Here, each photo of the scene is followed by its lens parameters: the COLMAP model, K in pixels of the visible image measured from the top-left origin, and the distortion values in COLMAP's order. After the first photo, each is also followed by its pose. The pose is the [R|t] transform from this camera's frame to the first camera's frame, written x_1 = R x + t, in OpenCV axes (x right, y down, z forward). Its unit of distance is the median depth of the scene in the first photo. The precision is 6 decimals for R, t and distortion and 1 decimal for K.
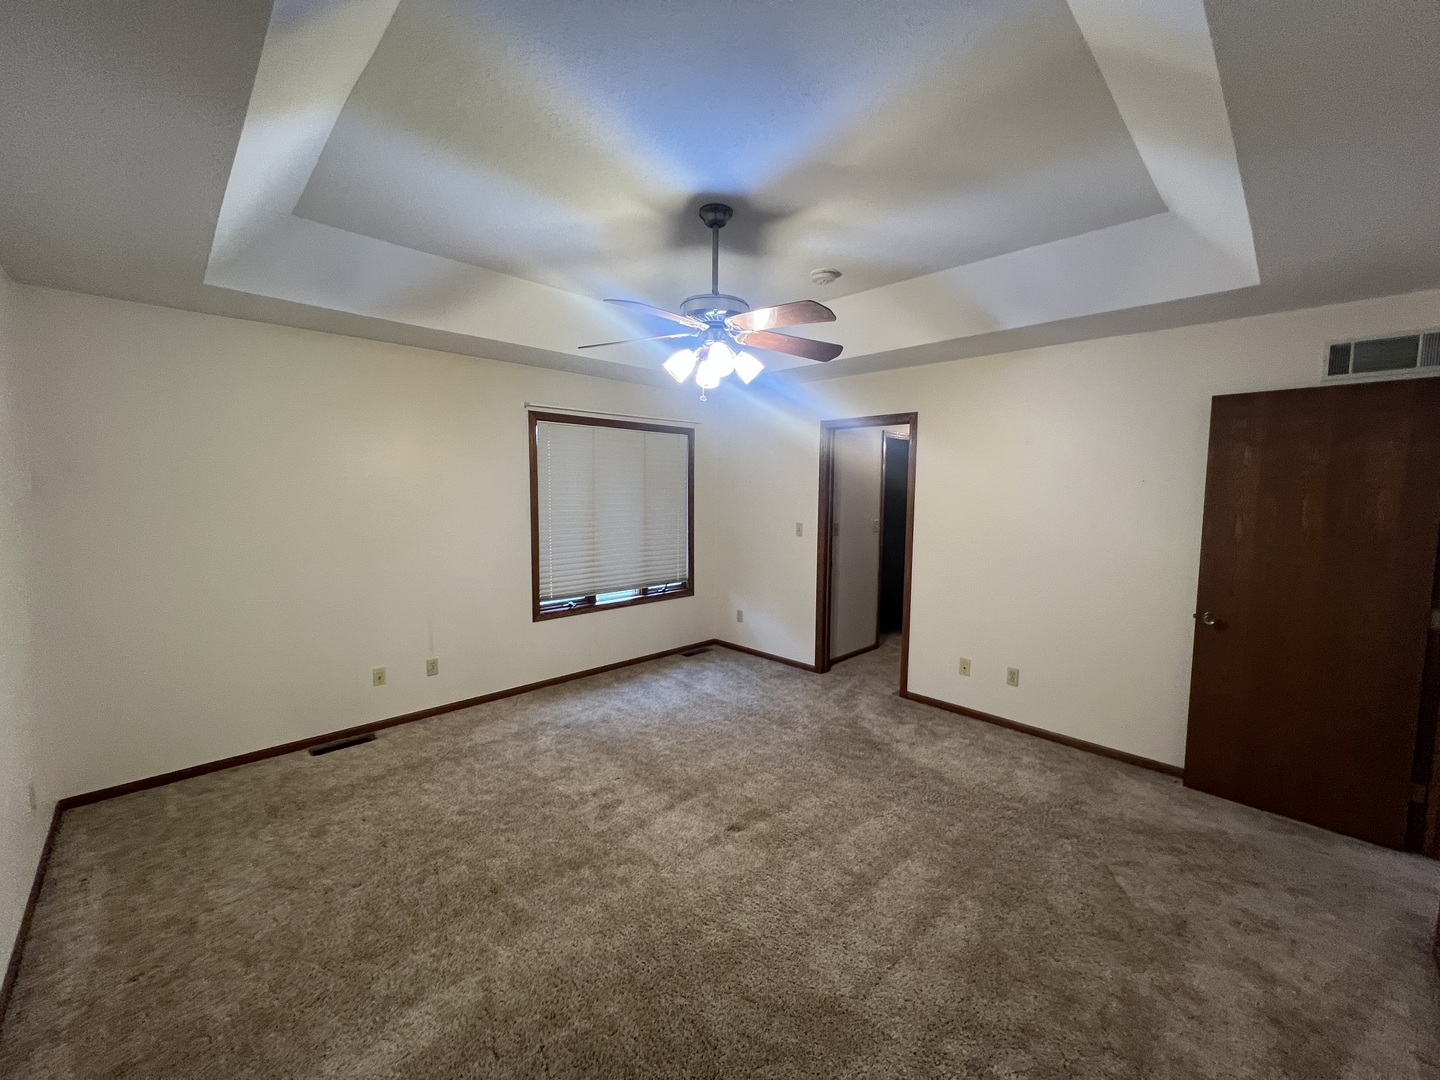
lens RADIAL K [[575.0, 0, 718.0], [0, 575.0, 540.5], [0, 0, 1]] dist [-0.001231, -0.000164]
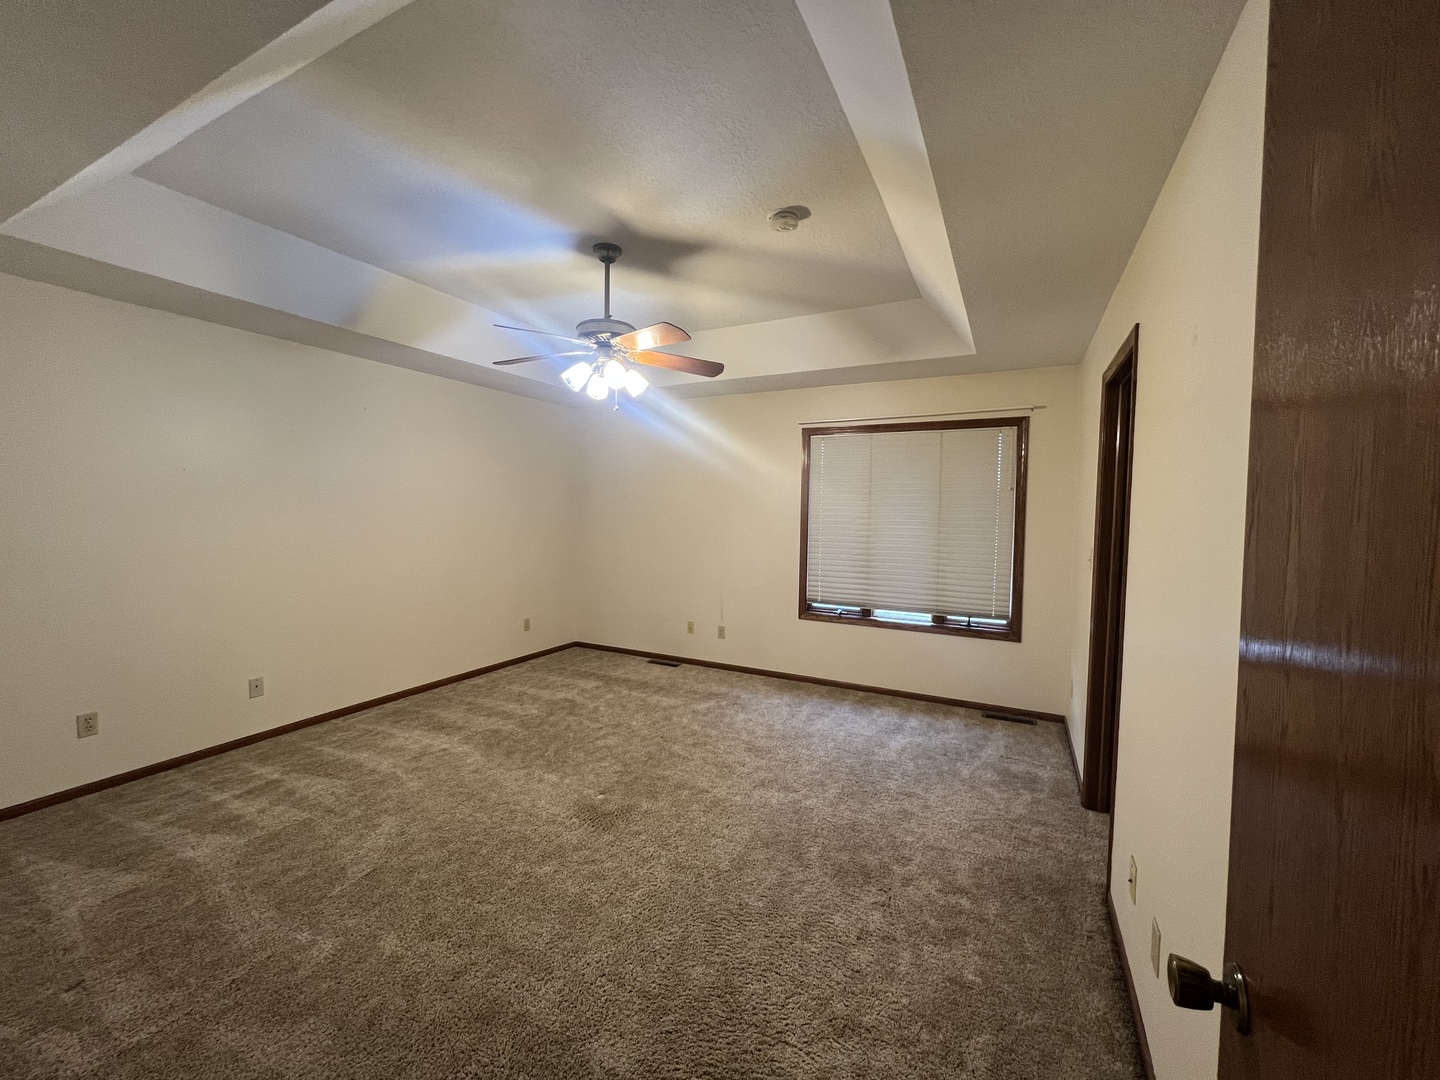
lens RADIAL K [[575.0, 0, 718.1], [0, 575.0, 538.3], [0, 0, 1]] dist [-0.001231, -0.000164]
pose [[0.312759, 0.044086, -0.948809, 0.651369], [-0.099064, 0.994988, 0.013577, -0.010639], [0.944652, 0.089746, 0.315559, 0.481972]]
